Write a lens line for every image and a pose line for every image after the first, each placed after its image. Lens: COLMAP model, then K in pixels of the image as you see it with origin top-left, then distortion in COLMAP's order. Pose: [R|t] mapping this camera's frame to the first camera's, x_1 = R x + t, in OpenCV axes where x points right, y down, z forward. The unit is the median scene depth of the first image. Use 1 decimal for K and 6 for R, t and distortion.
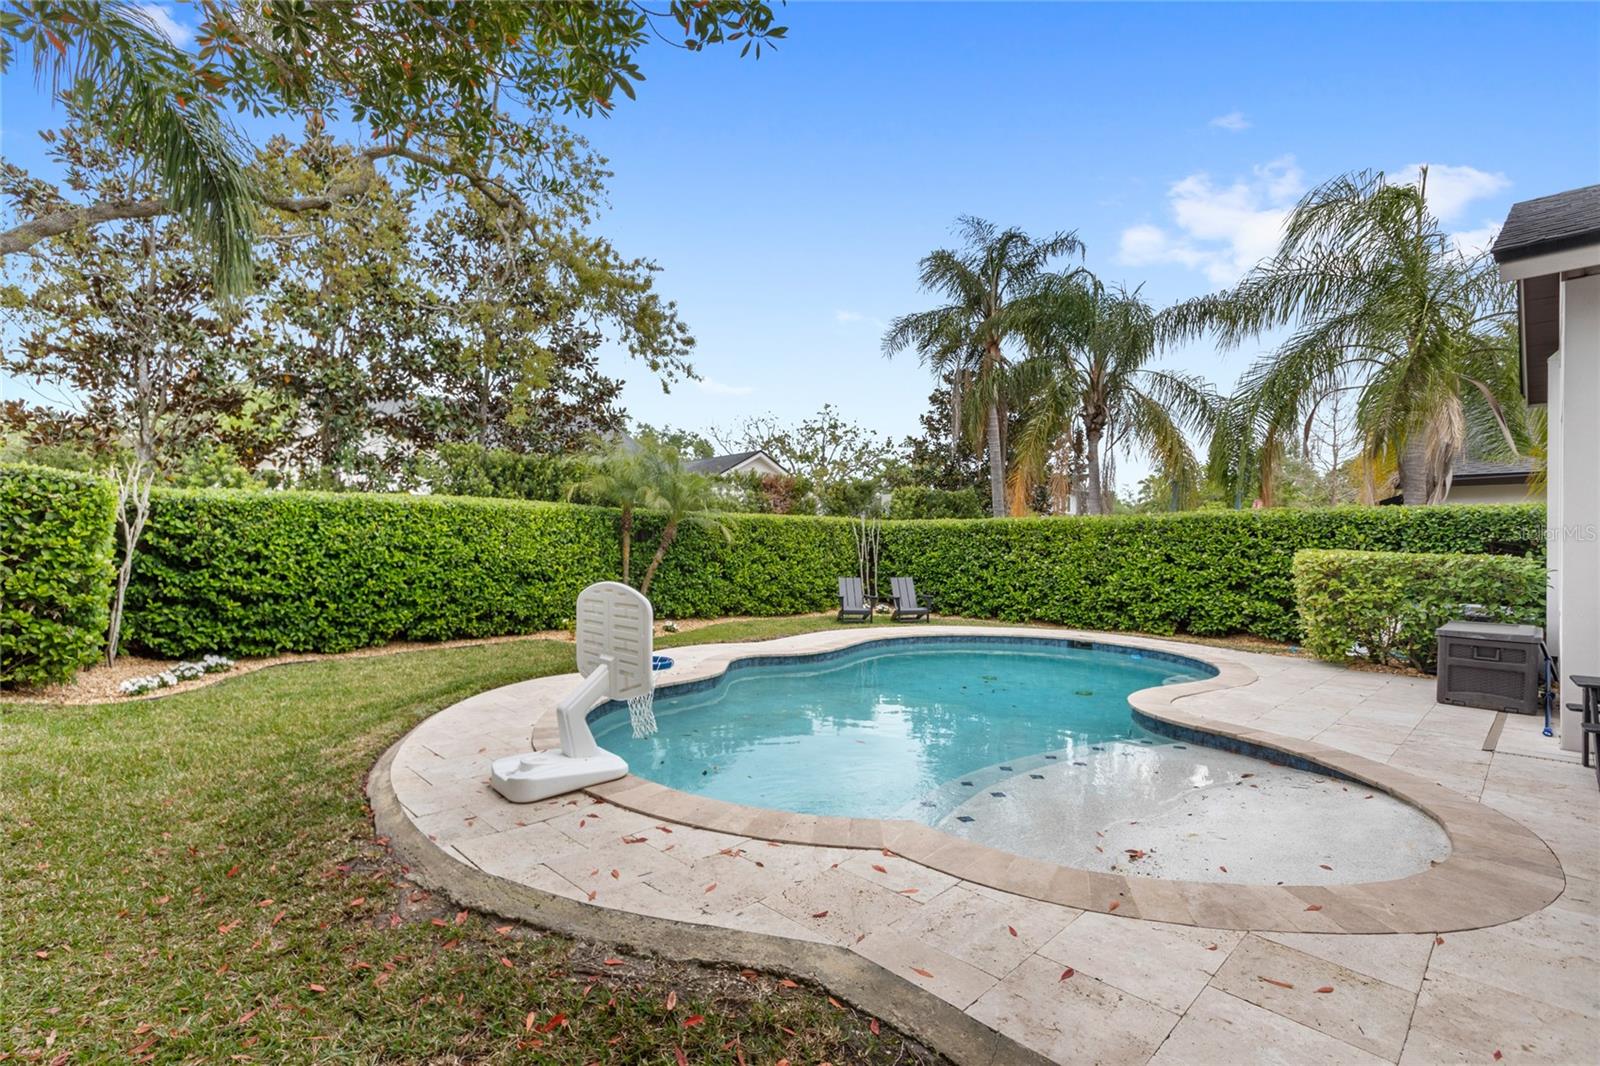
lens RADIAL K [[718.4, 0, 719.7], [0, 718.4, 543.7], [0, 0, 1]] dist [0.005856, -0.001527]
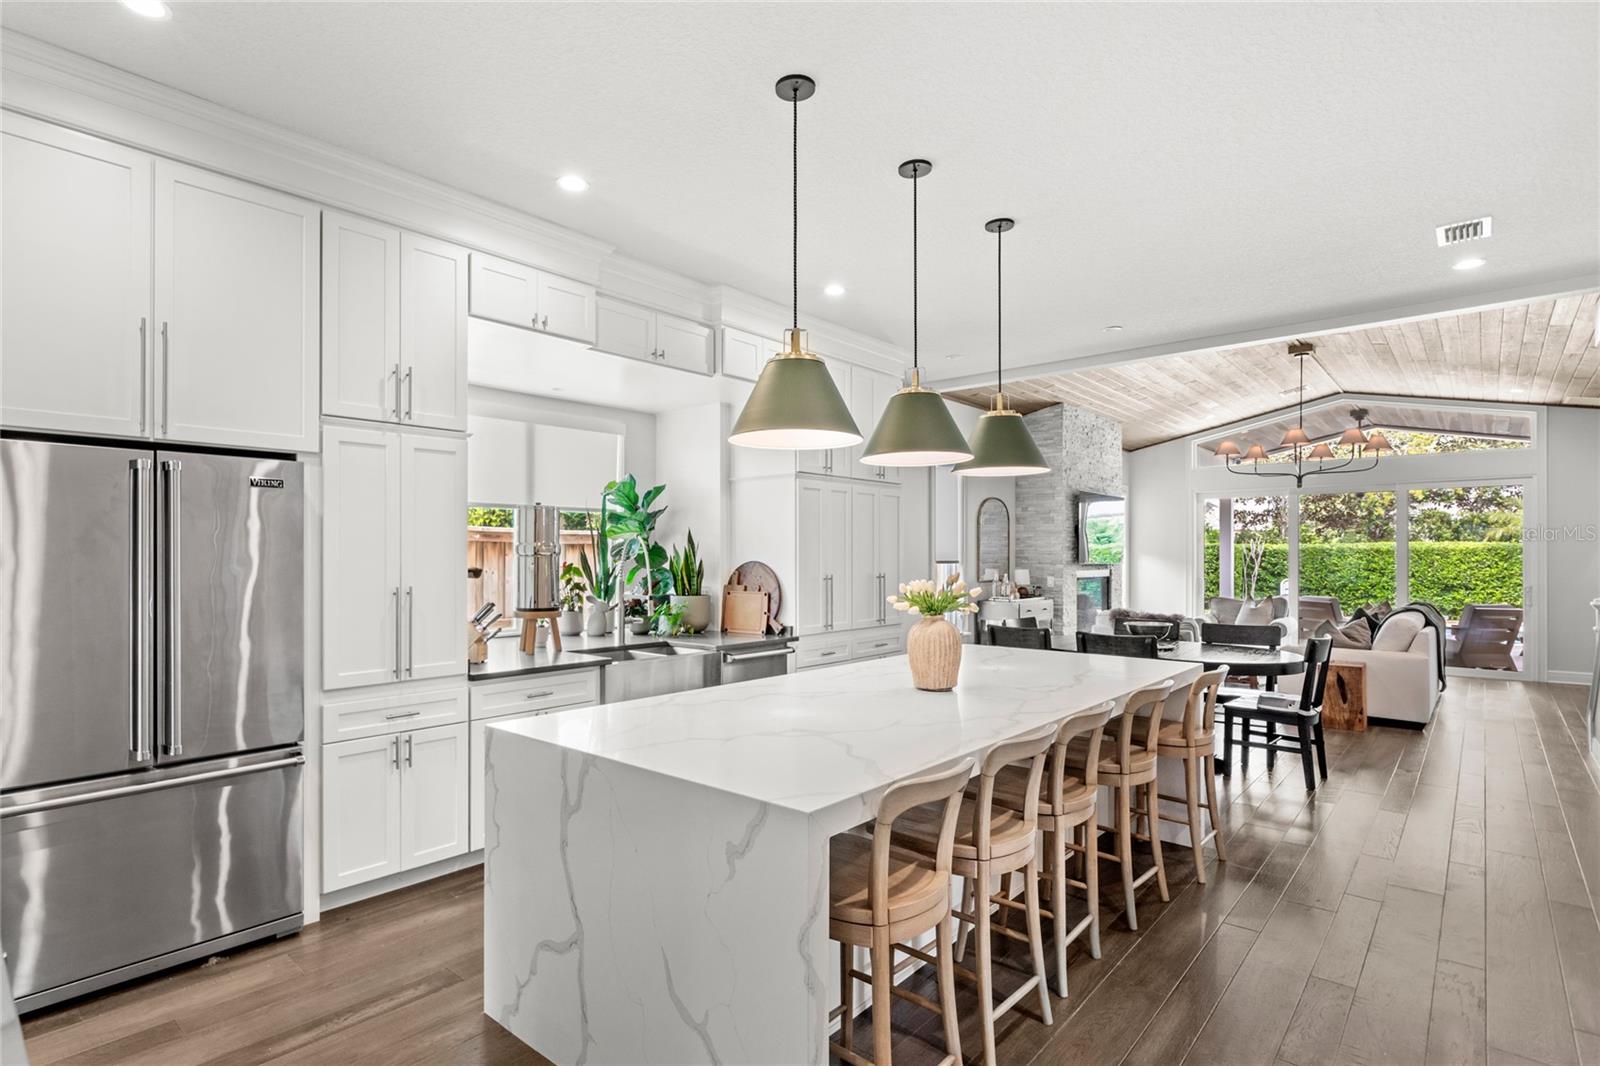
lens RADIAL K [[794.3, 0, 785.0], [0, 794.3, 553.1], [0, 0, 1]] dist [0.004842, -0.002298]
pose [[0.144291, -0.008508, -0.989499, 1.445580], [-0.005172, 0.999943, -0.009352, -0.010206], [0.989522, 0.006467, 0.144239, -0.915348]]
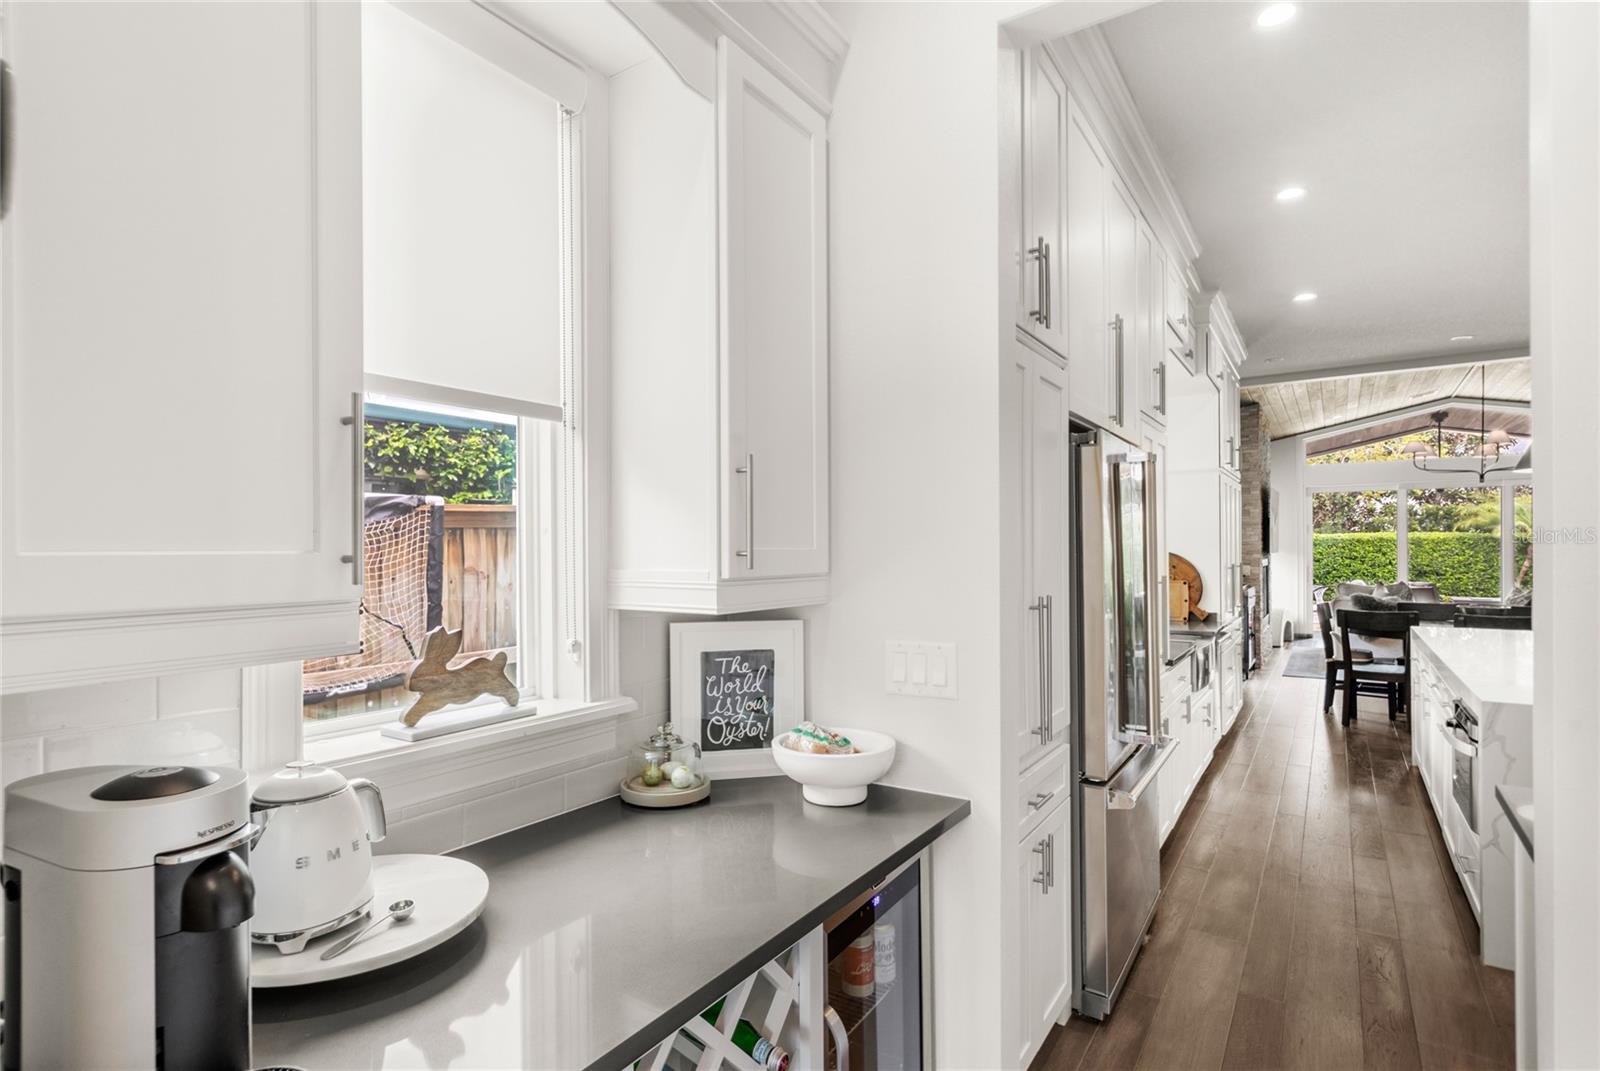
lens RADIAL K [[794.3, 0, 785.7], [0, 794.3, 548.0], [0, 0, 1]] dist [0.004842, -0.002298]
pose [[0.257157, -0.007478, -0.966341, 1.390435], [0.002190, 0.999972, -0.007155, -0.009619], [0.966367, -0.000276, 0.257166, -1.249809]]
